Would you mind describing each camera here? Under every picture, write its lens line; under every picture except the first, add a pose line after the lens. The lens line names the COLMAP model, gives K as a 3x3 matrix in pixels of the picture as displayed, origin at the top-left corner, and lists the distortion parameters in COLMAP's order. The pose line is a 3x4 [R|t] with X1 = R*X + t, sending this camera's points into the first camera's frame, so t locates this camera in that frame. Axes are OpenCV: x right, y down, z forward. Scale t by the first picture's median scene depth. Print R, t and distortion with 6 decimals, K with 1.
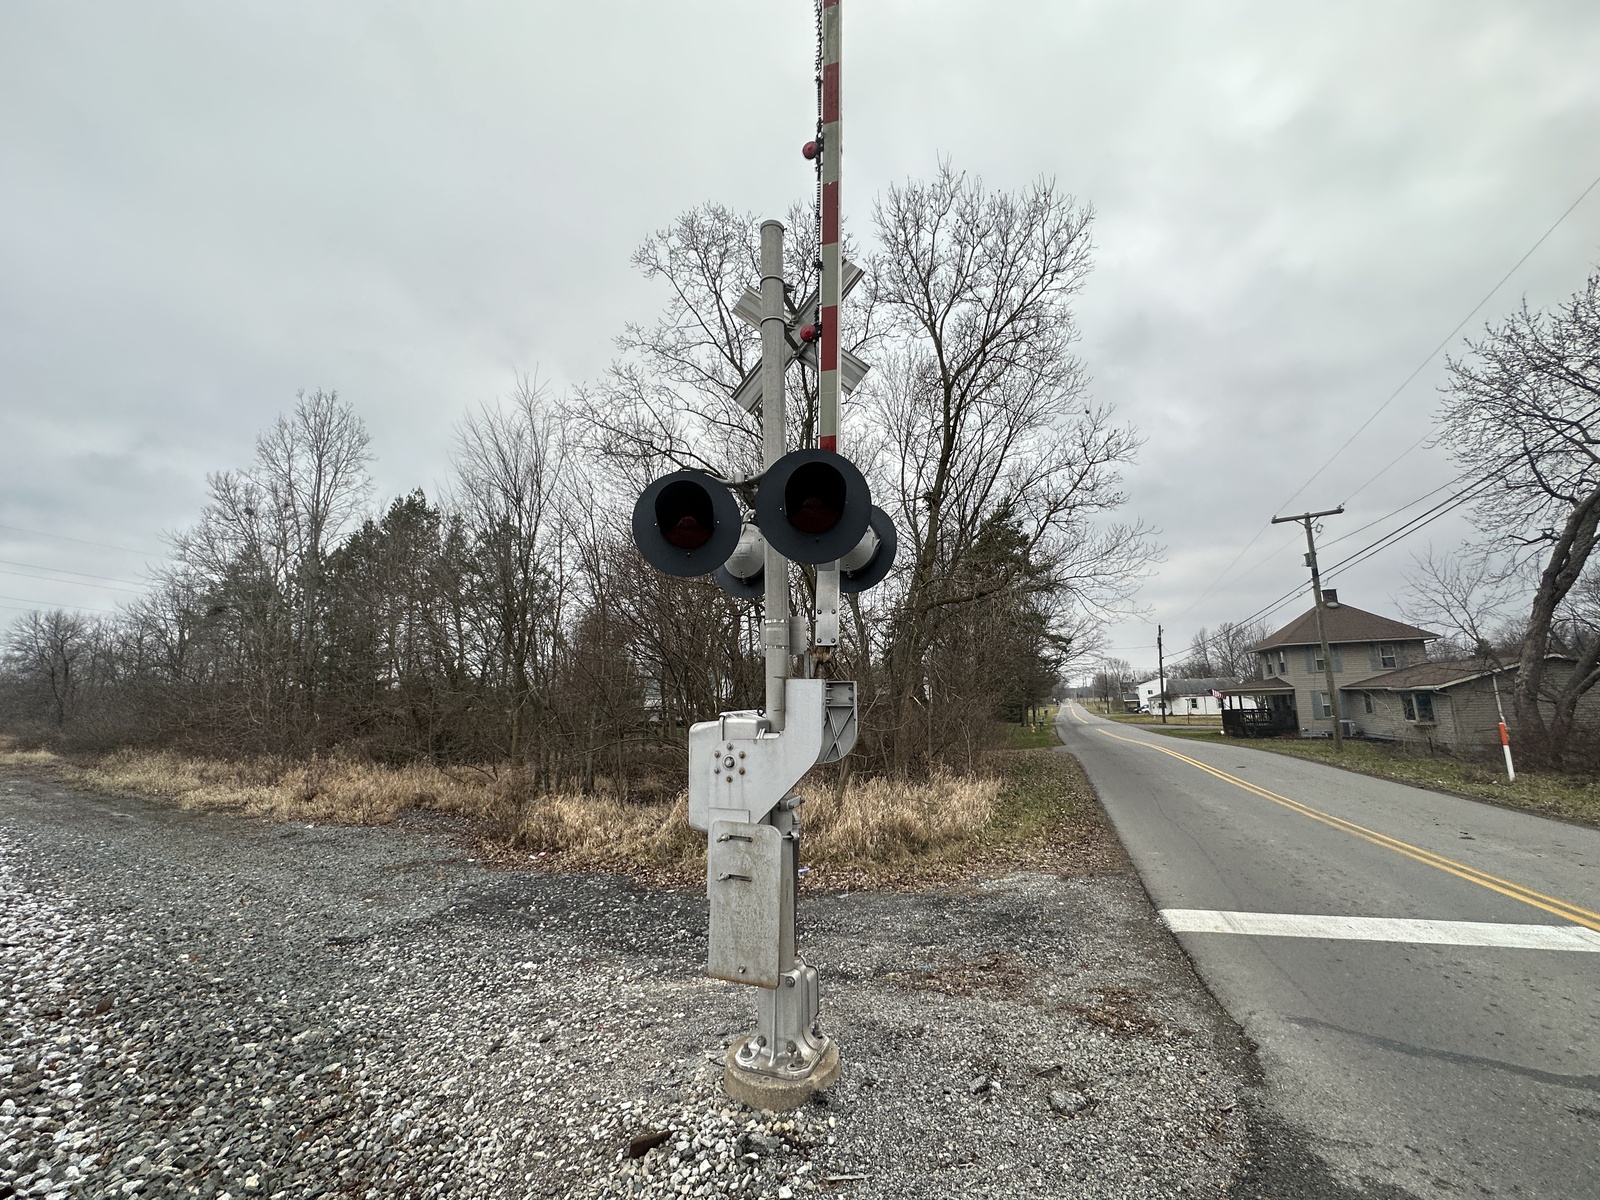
lens RADIAL K [[635.1, 0, 796.0], [0, 635.1, 603.7], [0, 0, 1]] dist [-0.002819, 0.000602]
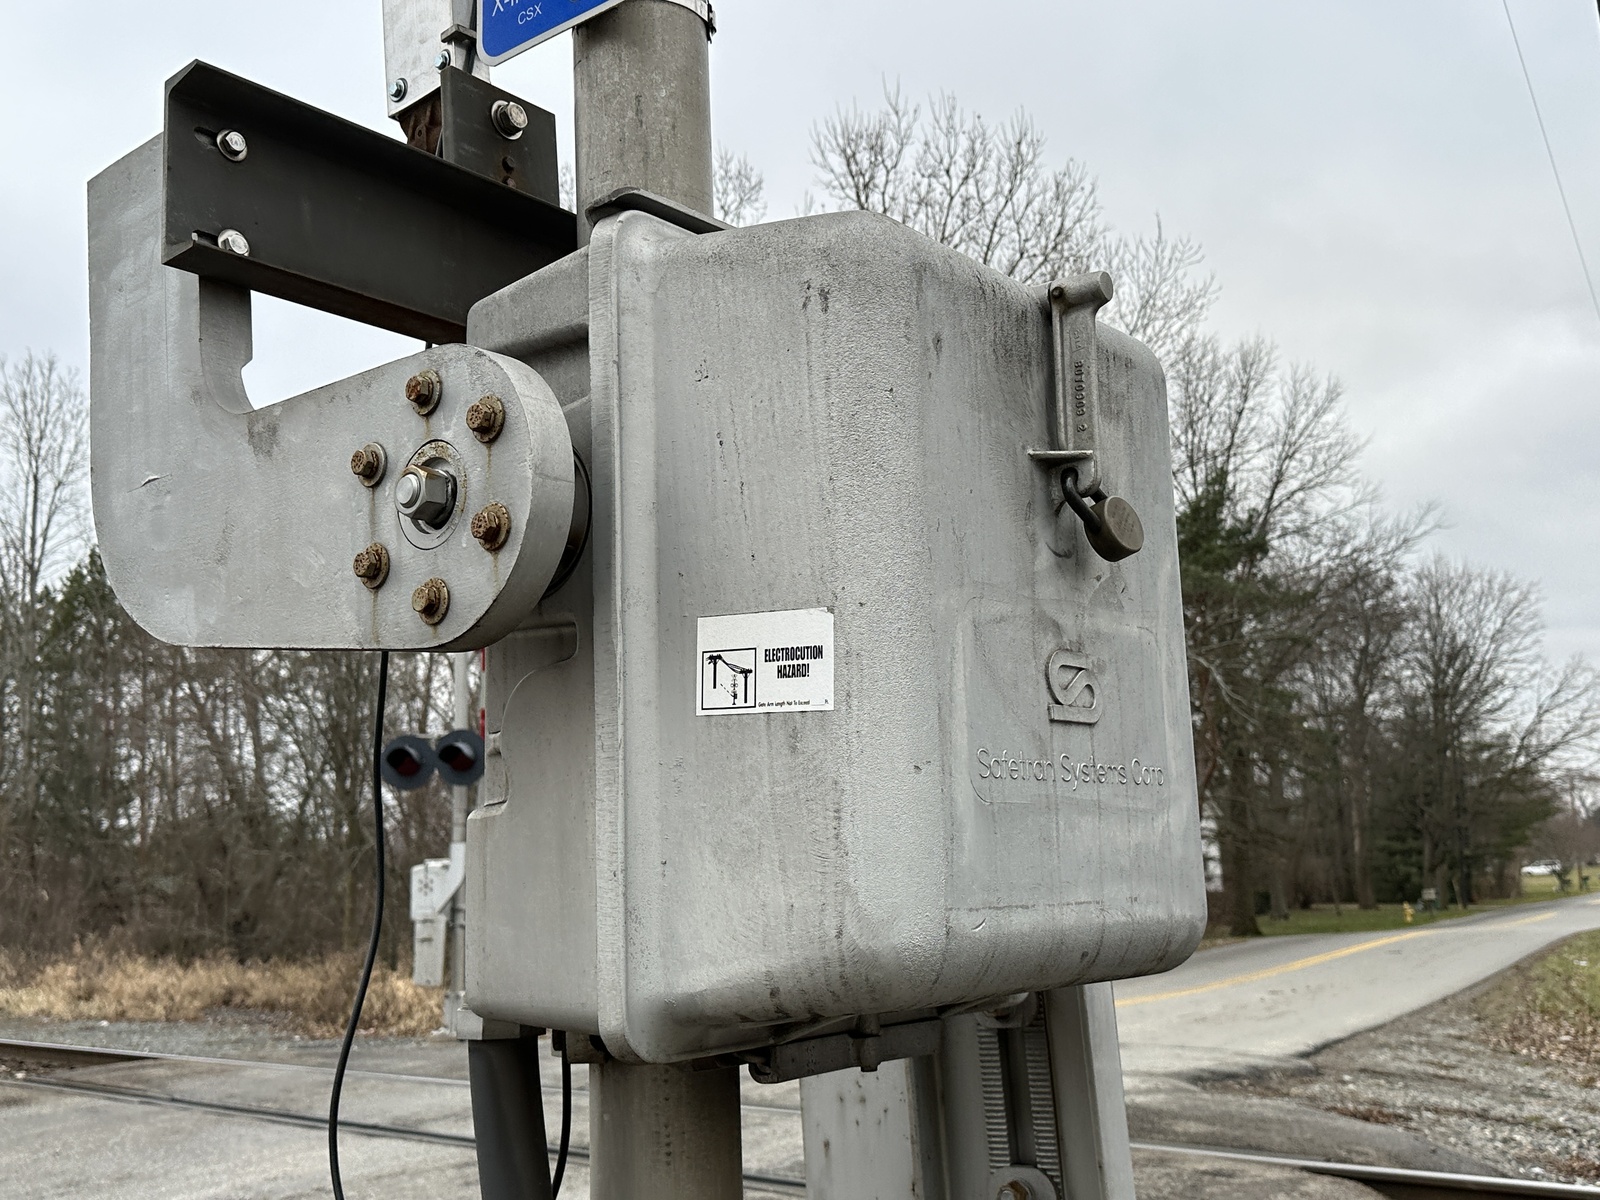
lens RADIAL K [[1613.7, 0, 775.3], [0, 1613.7, 595.0], [0, 0, 1]] dist [0.046930, 0.000000]
pose [[0.985352, -0.037280, -0.166408, 0.380489], [0.035186, 0.999260, -0.015514, -0.111567], [0.166863, 0.009432, 0.985935, -0.788659]]
